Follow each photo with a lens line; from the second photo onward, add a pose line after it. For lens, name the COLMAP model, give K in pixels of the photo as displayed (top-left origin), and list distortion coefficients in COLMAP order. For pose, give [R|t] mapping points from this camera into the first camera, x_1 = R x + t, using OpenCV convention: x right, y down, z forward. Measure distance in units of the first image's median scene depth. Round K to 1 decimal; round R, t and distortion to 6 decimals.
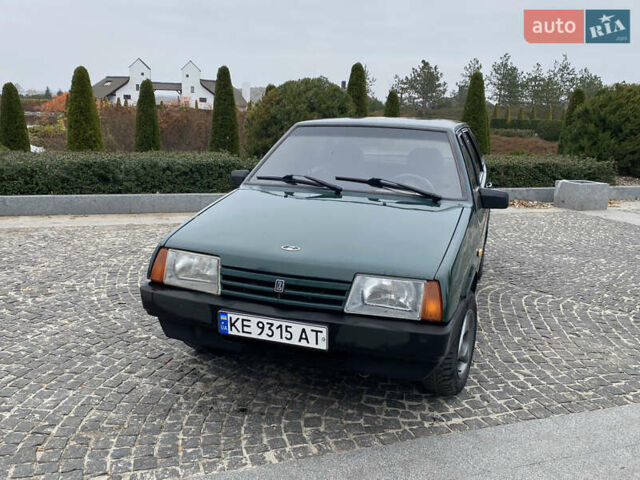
lens RADIAL K [[568.1, 0, 289.1], [0, 568.1, 213.0], [0, 0, 1]] dist [0.071414, -0.123658]
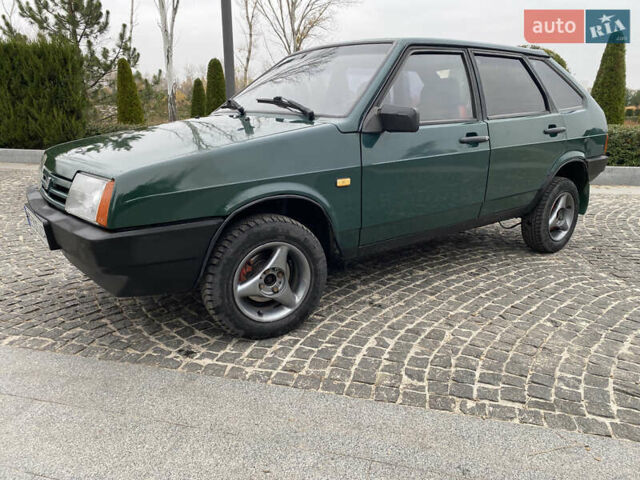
lens RADIAL K [[471.1, 0, 320.5], [0, 471.1, 236.1], [0, 0, 1]] dist [0.046894, -0.049992]
pose [[0.843431, 0.110826, -0.525683, 0.764506], [-0.070510, 0.992863, 0.096188, 0.096531], [0.532591, -0.044062, 0.845225, 0.495051]]
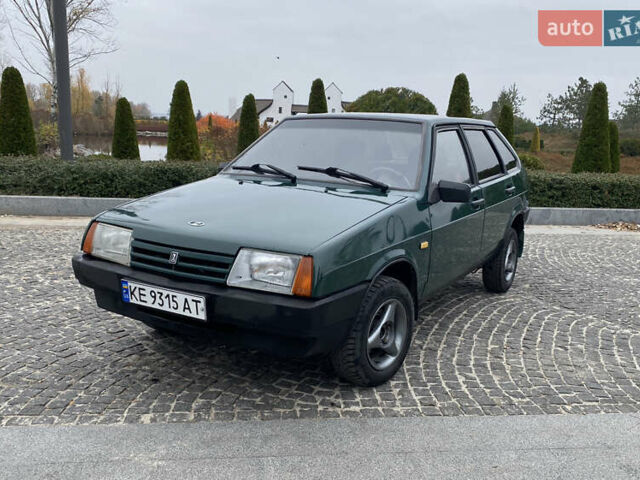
lens RADIAL K [[583.8, 0, 311.7], [0, 583.8, 240.0], [0, 0, 1]] dist [0.069010, -0.121001]
pose [[0.979947, 0.042005, -0.194782, 0.392715], [-0.041464, 0.999116, 0.006855, 0.071548], [0.194898, 0.001359, 0.980823, 0.010237]]
